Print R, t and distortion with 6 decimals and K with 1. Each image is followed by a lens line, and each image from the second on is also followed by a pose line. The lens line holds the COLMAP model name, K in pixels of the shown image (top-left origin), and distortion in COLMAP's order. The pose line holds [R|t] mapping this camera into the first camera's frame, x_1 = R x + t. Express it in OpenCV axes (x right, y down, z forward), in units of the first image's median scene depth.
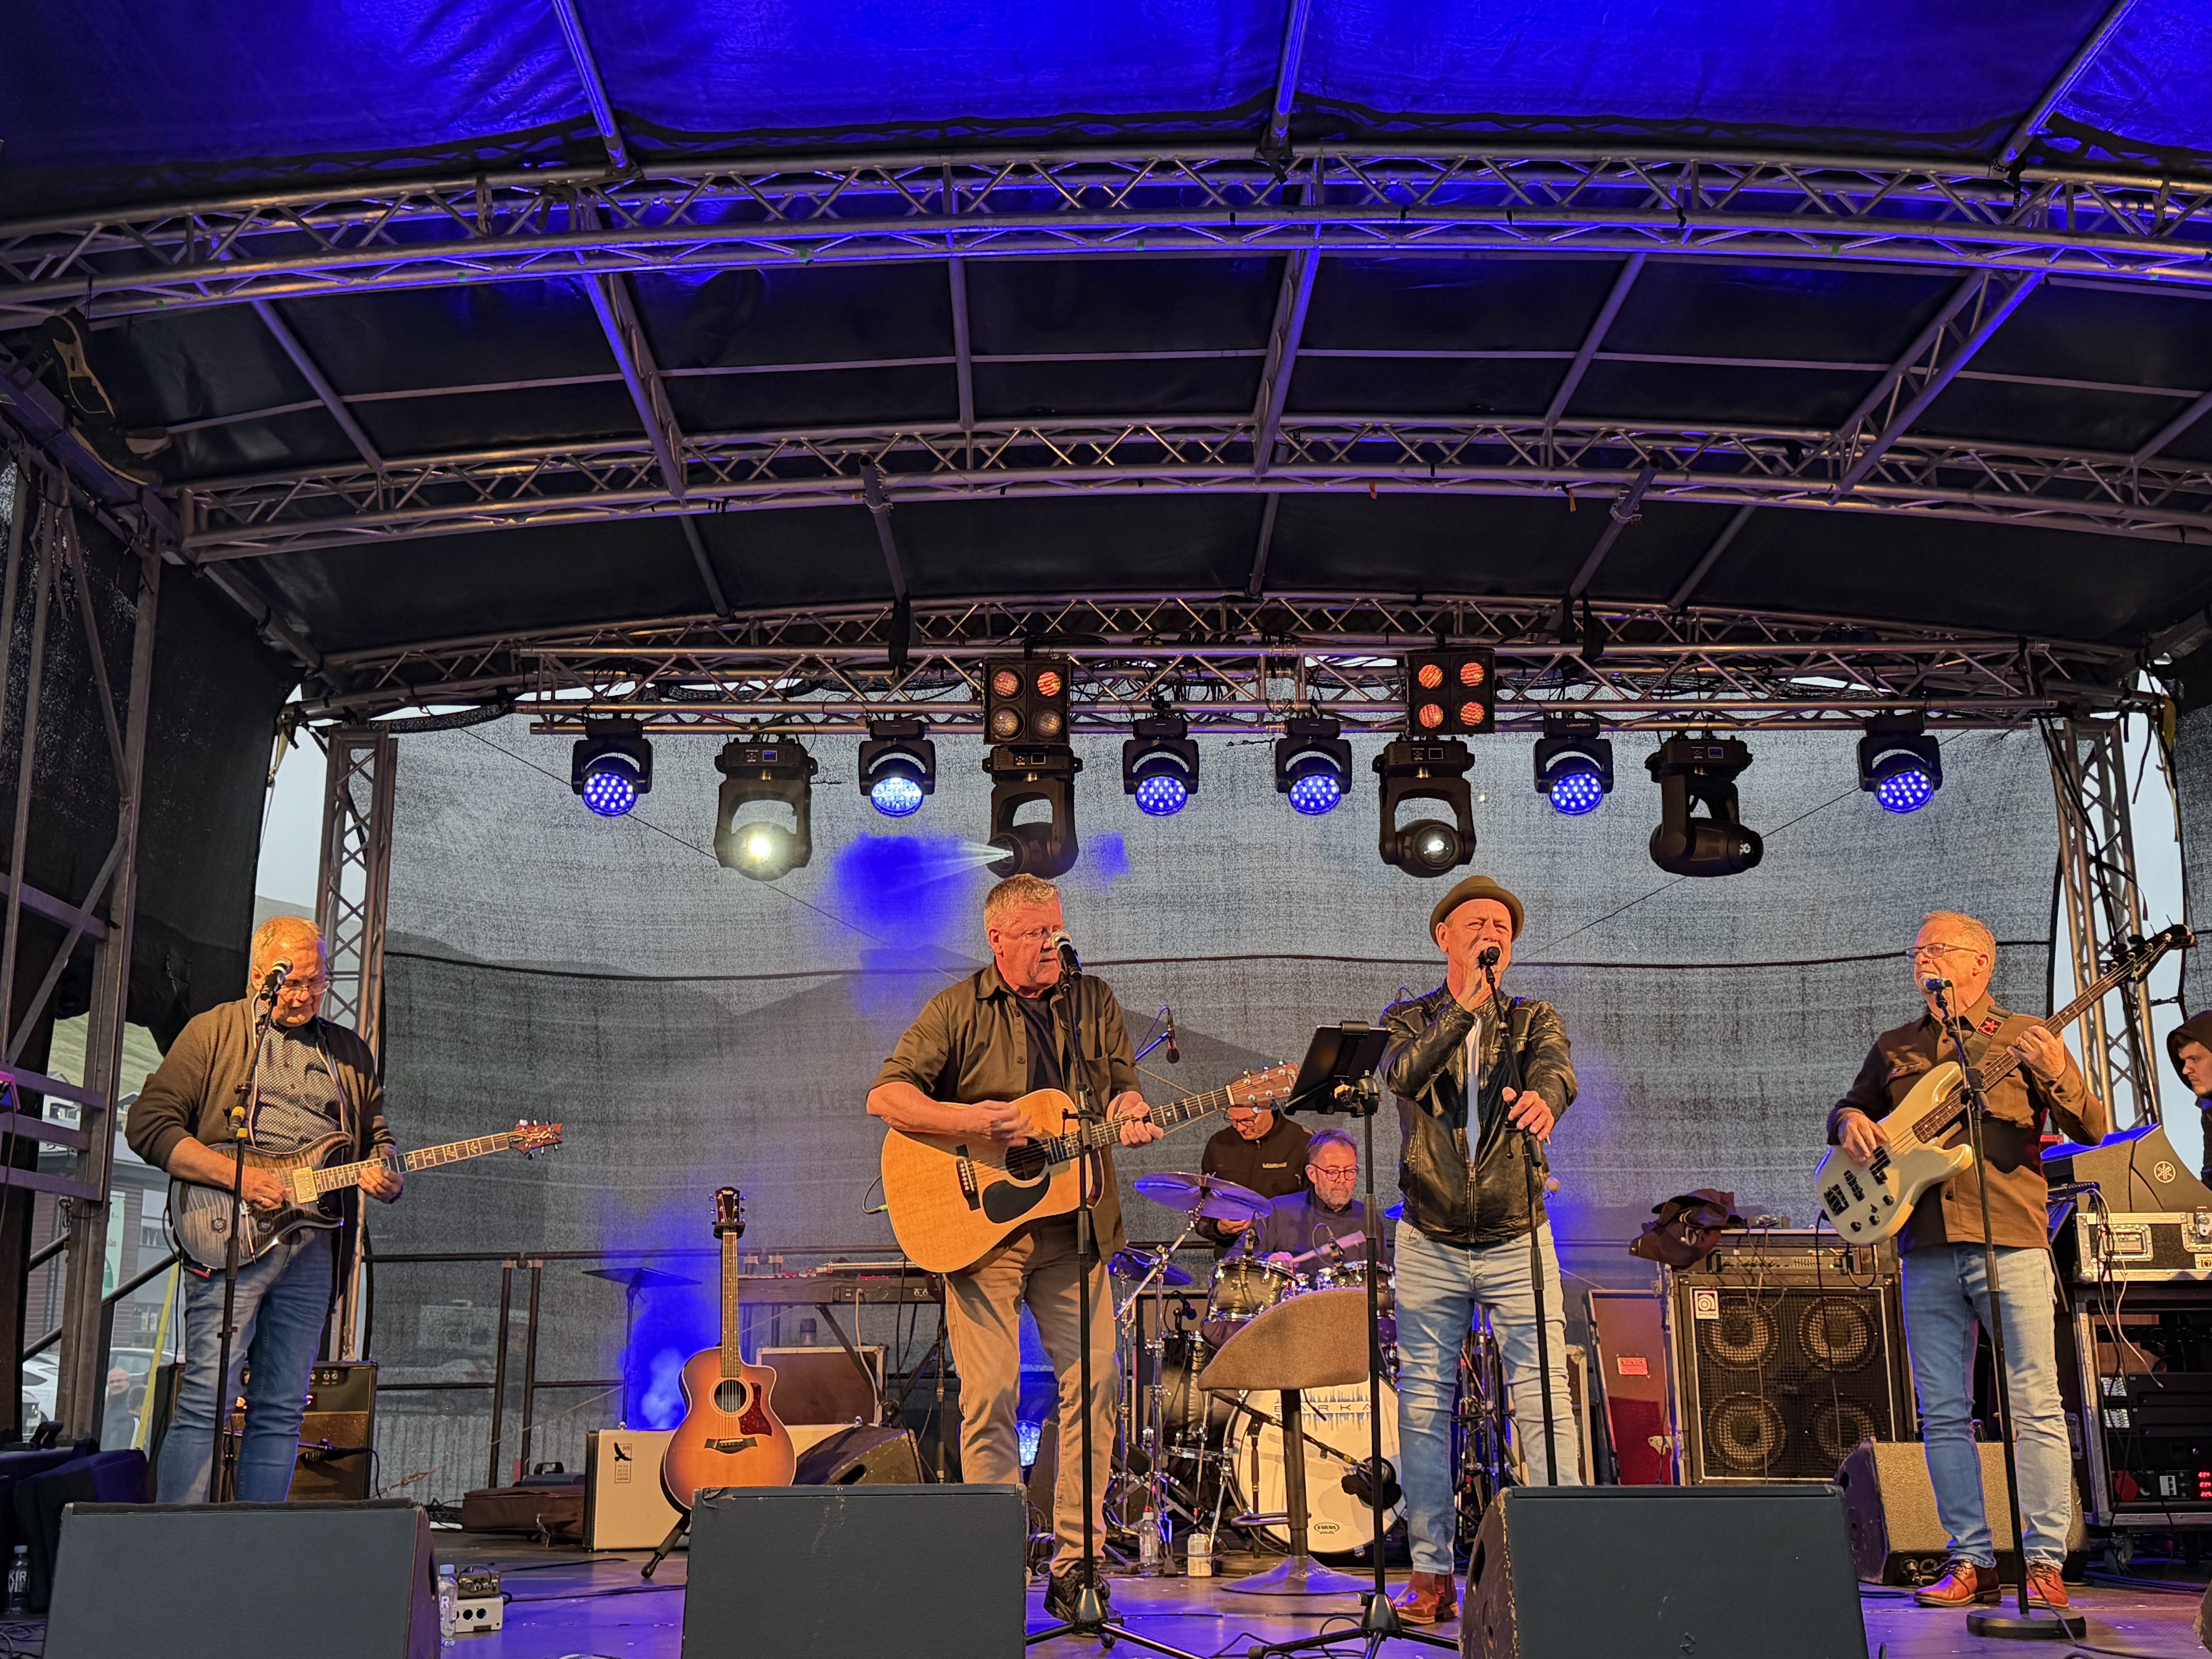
lens RADIAL K [[2291.7, 0, 1108.0], [0, 2291.7, 847.0], [0, 0, 1]] dist [0.031553, 0.000000]
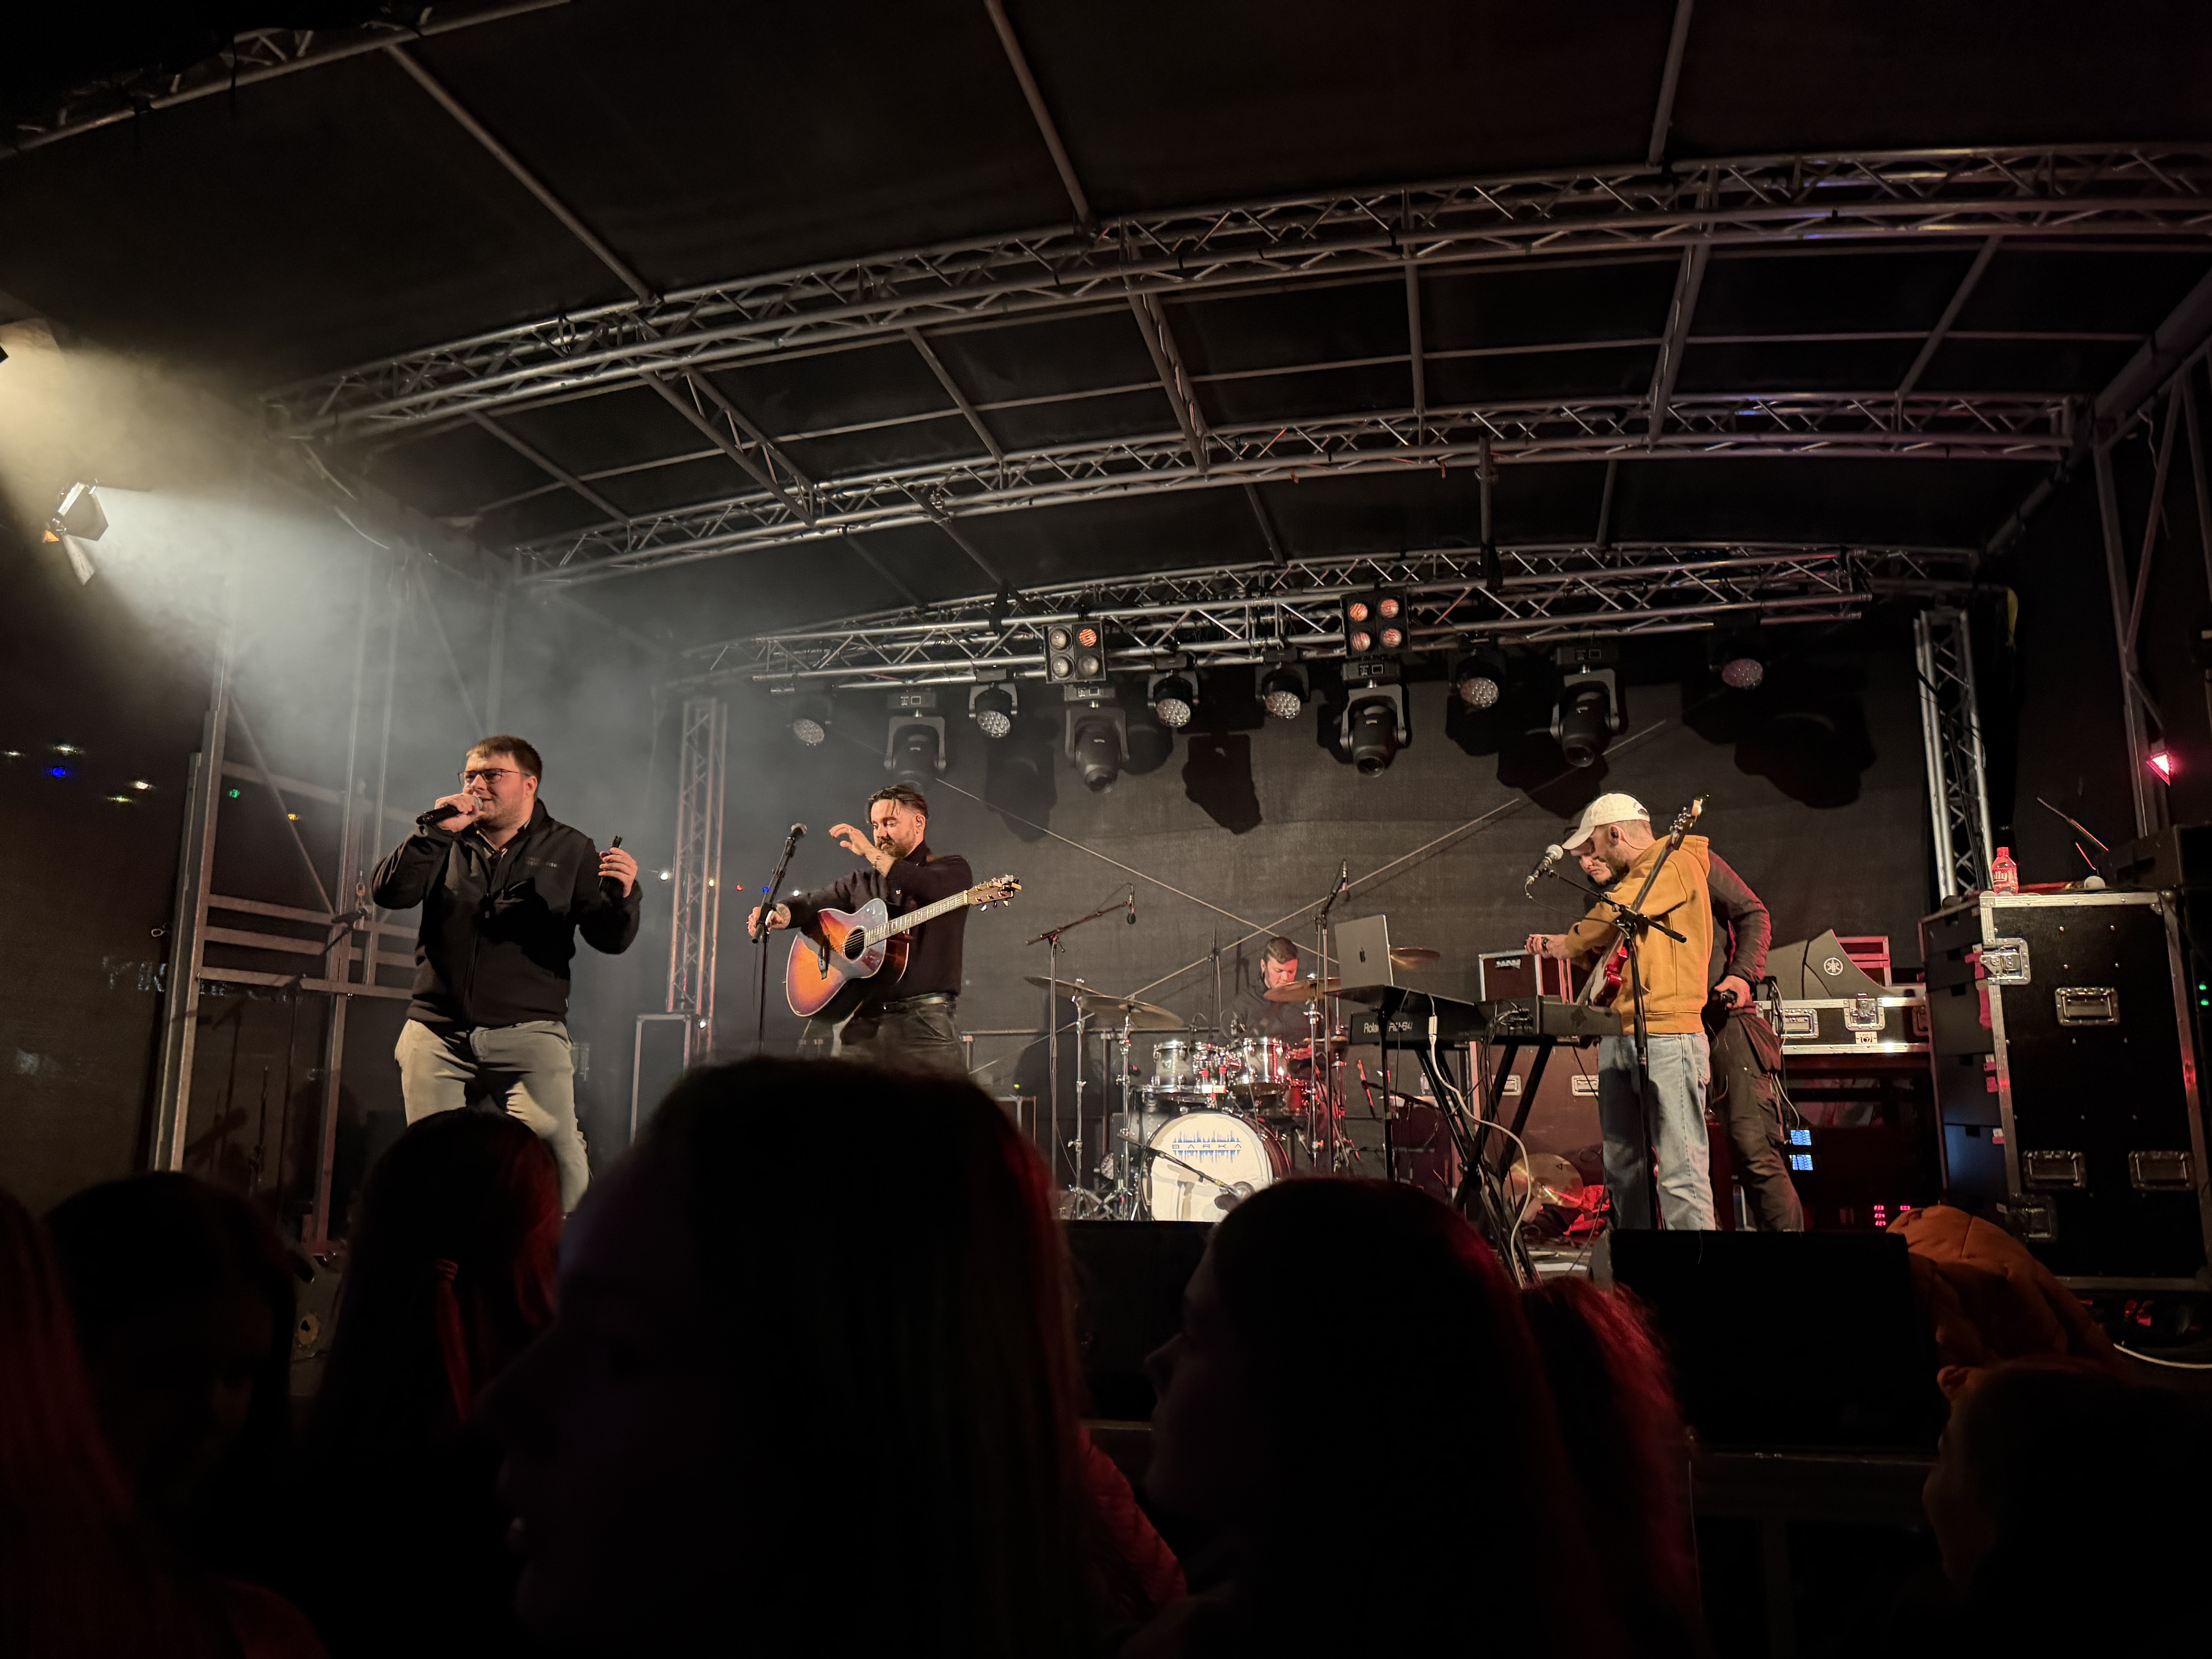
lens RADIAL K [[1547.0, 0, 1126.7], [0, 1547.0, 828.3], [0, 0, 1]] dist [0.052126, -0.065174]
pose [[0.969889, -0.038661, -0.240461, 0.230022], [0.048951, 0.998117, 0.036967, 0.012929], [0.238579, -0.047624, 0.969955, 0.075856]]
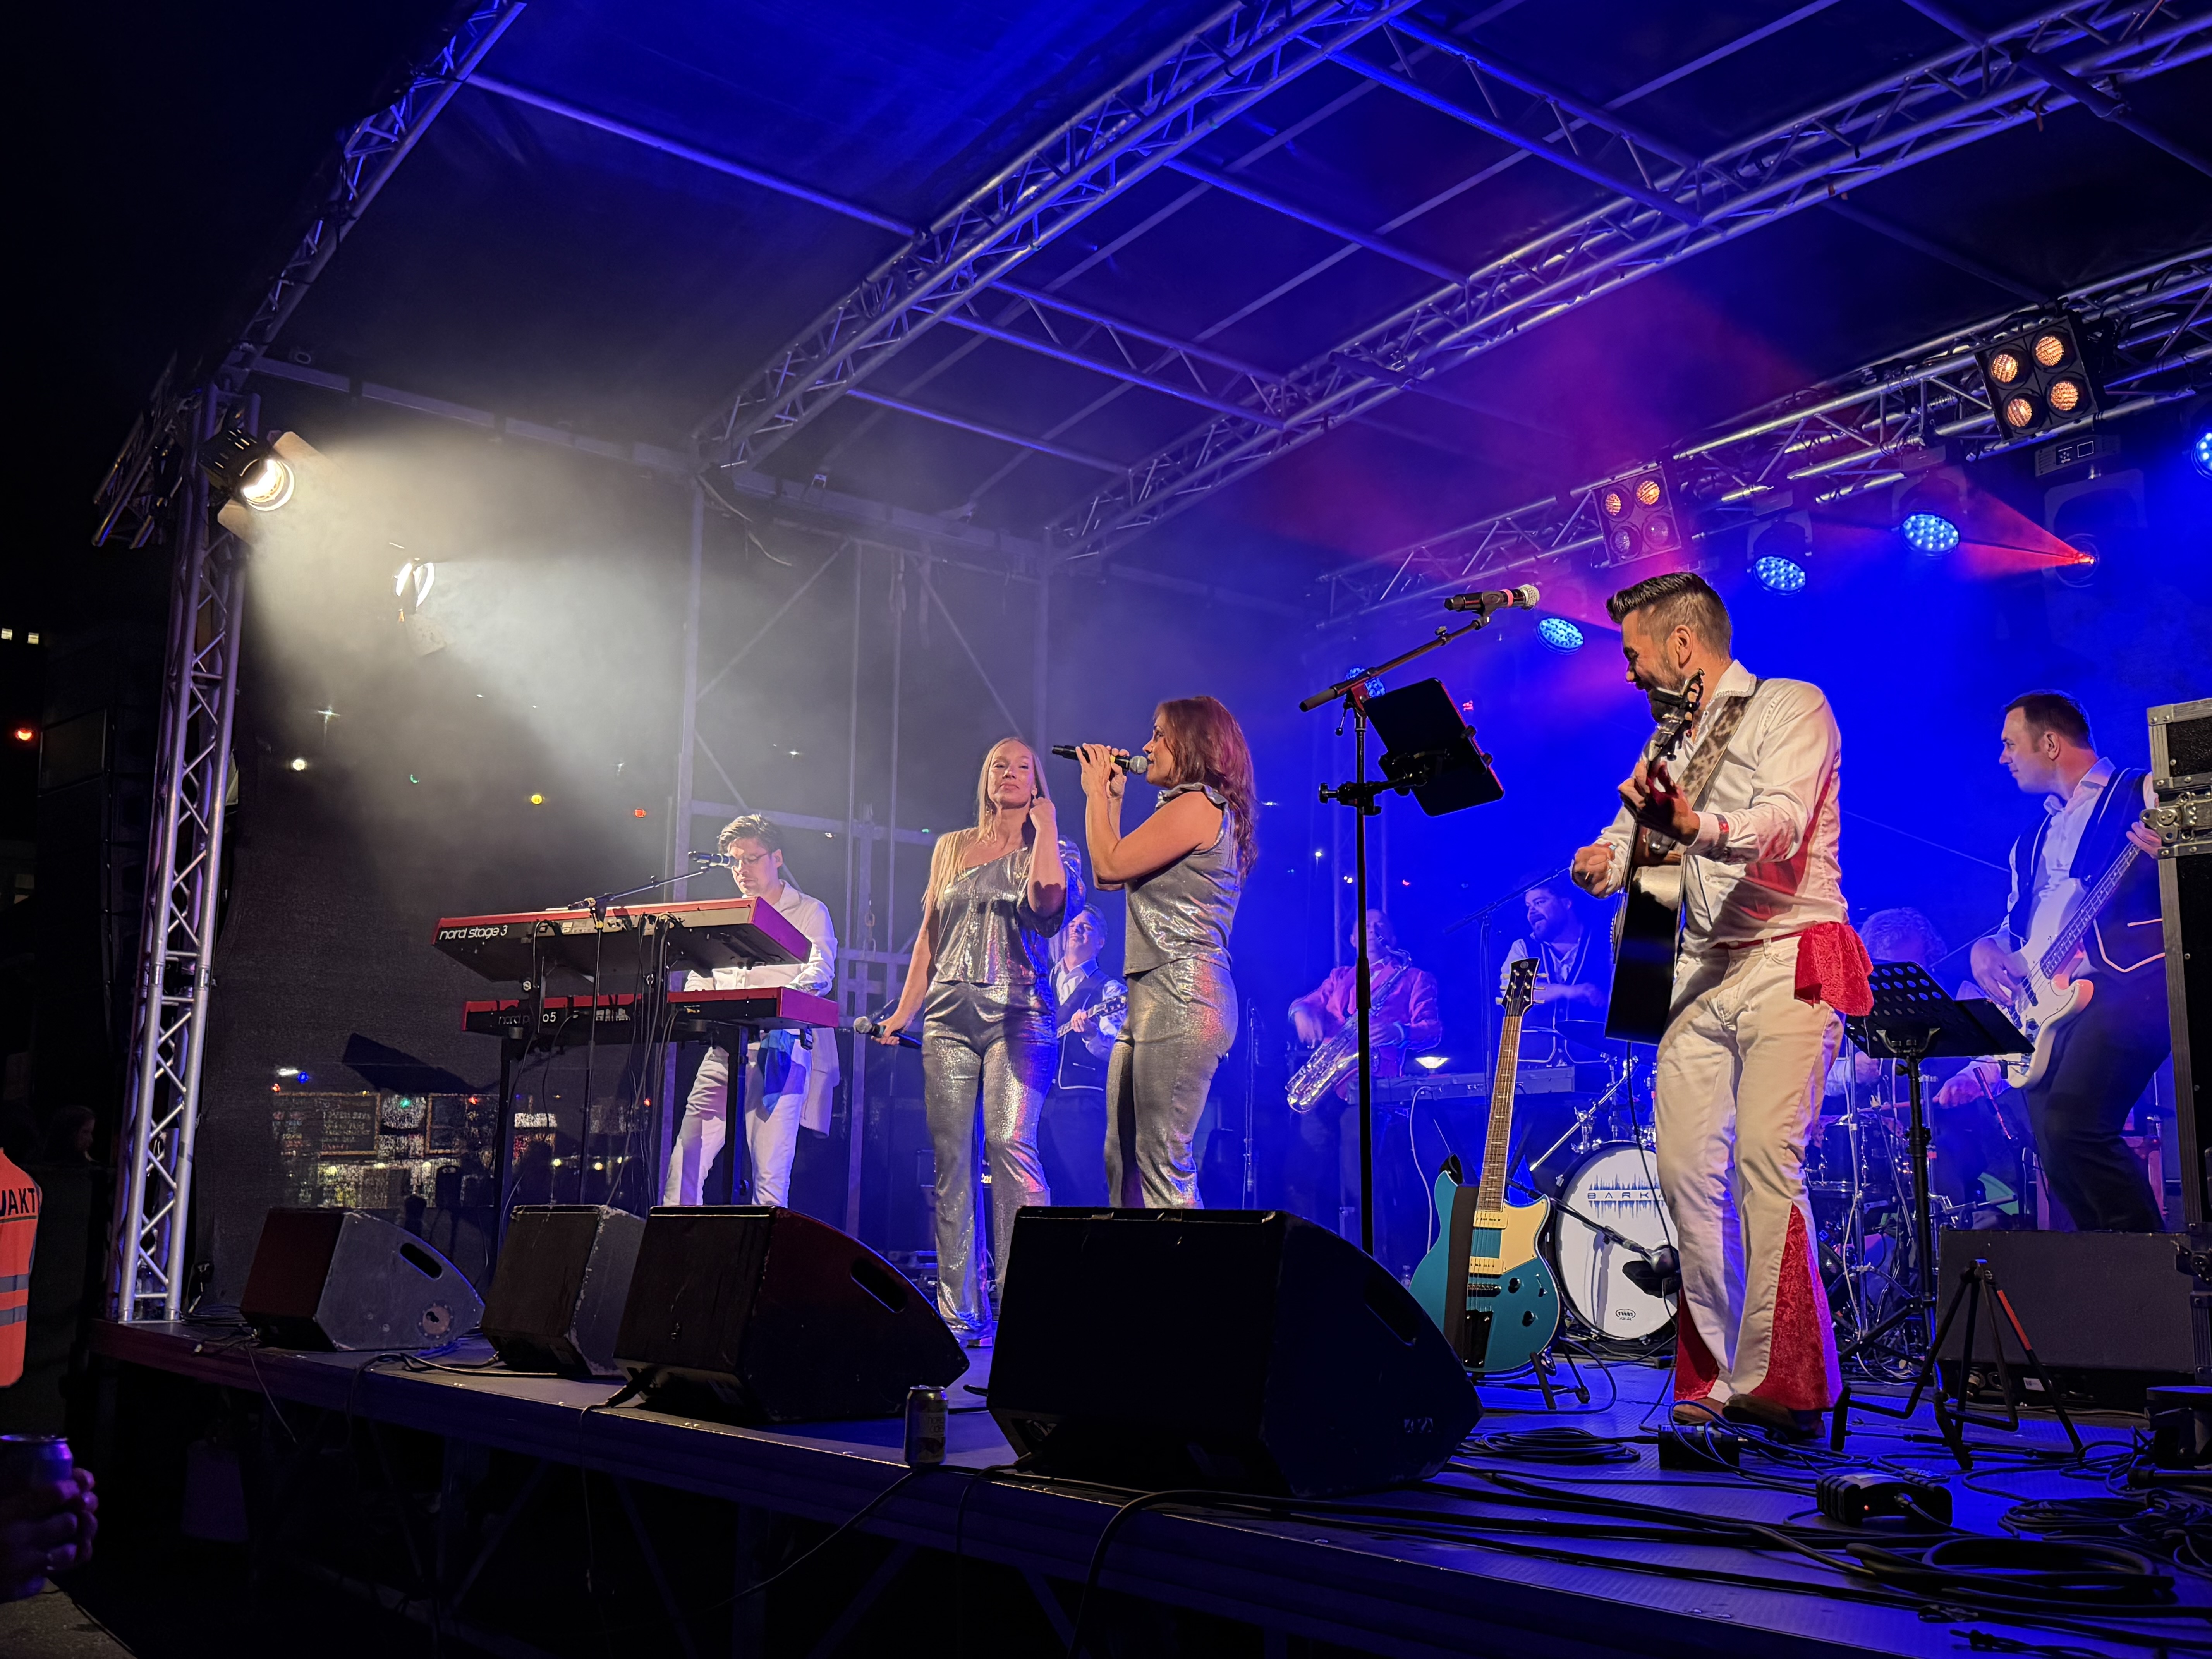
lens RADIAL K [[2143.8, 0, 1098.3], [0, 2143.8, 845.1], [0, 0, 1]] dist [0.065719, 0.000000]
pose [[0.576851, -0.121636, -0.807742, 0.594753], [0.158493, 0.986725, -0.035401, 0.077805], [0.801326, -0.107601, 0.588472, 0.244758]]
